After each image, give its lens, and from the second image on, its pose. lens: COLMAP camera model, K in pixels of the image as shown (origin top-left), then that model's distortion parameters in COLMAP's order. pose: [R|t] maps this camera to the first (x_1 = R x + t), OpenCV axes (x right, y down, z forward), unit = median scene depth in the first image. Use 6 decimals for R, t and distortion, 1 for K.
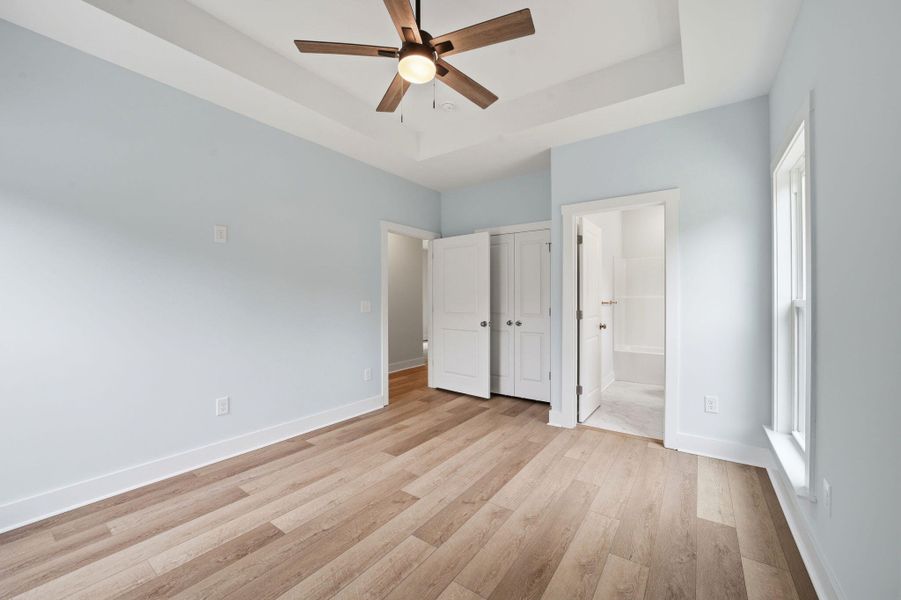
lens RADIAL K [[351.2, 0, 450.5], [0, 351.2, 300.0], [0, 0, 1]] dist [-0.029908, 0.008611]
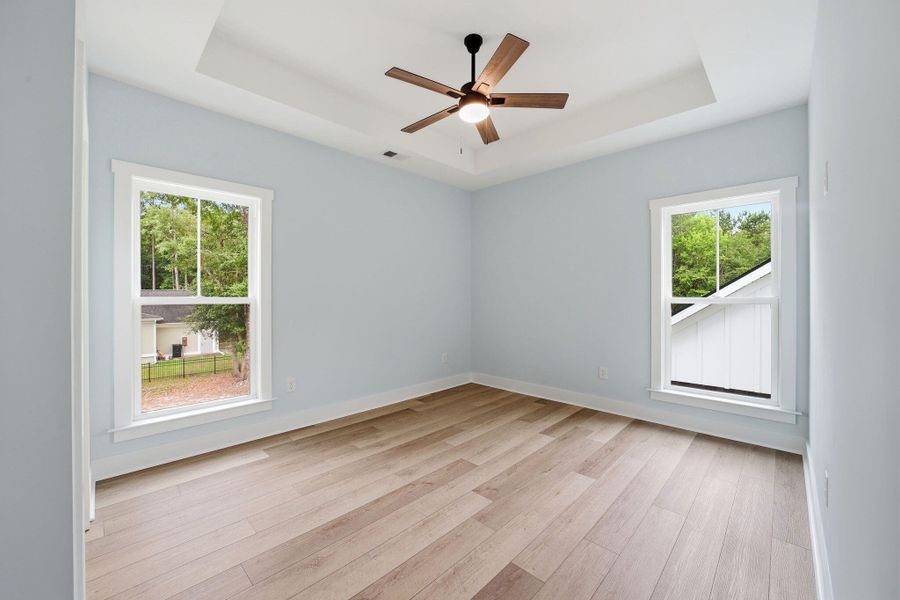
lens RADIAL K [[350.9, 0, 450.0], [0, 350.9, 300.0], [0, 0, 1]] dist [-0.029908, 0.008611]
pose [[-0.988034, 0.002004, 0.154223, -0.187377], [0.003189, 0.999967, 0.007439, 0.001200], [-0.154203, 0.007842, -0.988008, 2.078657]]
